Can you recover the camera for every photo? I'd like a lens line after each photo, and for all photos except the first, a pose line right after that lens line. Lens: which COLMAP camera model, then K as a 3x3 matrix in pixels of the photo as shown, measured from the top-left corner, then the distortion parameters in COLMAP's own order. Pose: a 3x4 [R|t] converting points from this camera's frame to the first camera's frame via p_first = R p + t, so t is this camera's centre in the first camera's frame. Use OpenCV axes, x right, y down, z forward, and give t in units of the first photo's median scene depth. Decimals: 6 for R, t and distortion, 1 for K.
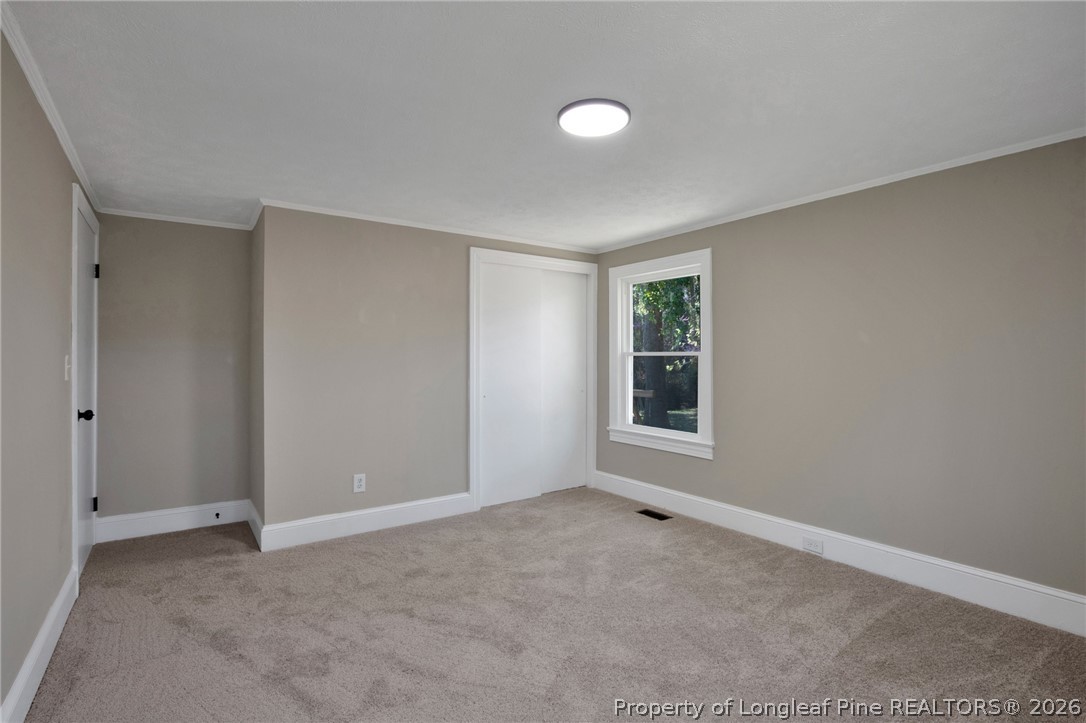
lens RADIAL K [[521.6, 0, 543.0], [0, 521.6, 361.5], [0, 0, 1]] dist [0.017112, 0.000235]
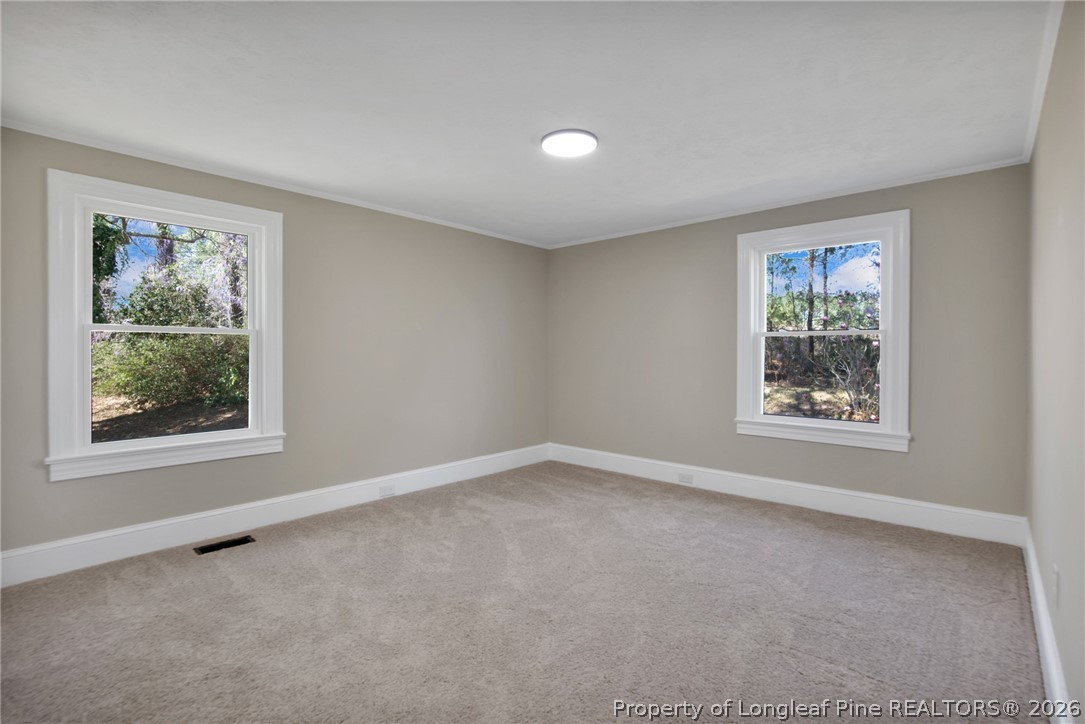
lens RADIAL K [[499.2, 0, 545.1], [0, 499.2, 366.8], [0, 0, 1]] dist [0.000421, 0.000257]
pose [[-0.196496, -0.019446, 0.980312, -0.597698], [0.008761, 0.999729, 0.021587, 0.028008], [-0.980466, 0.012830, -0.196272, 0.719270]]
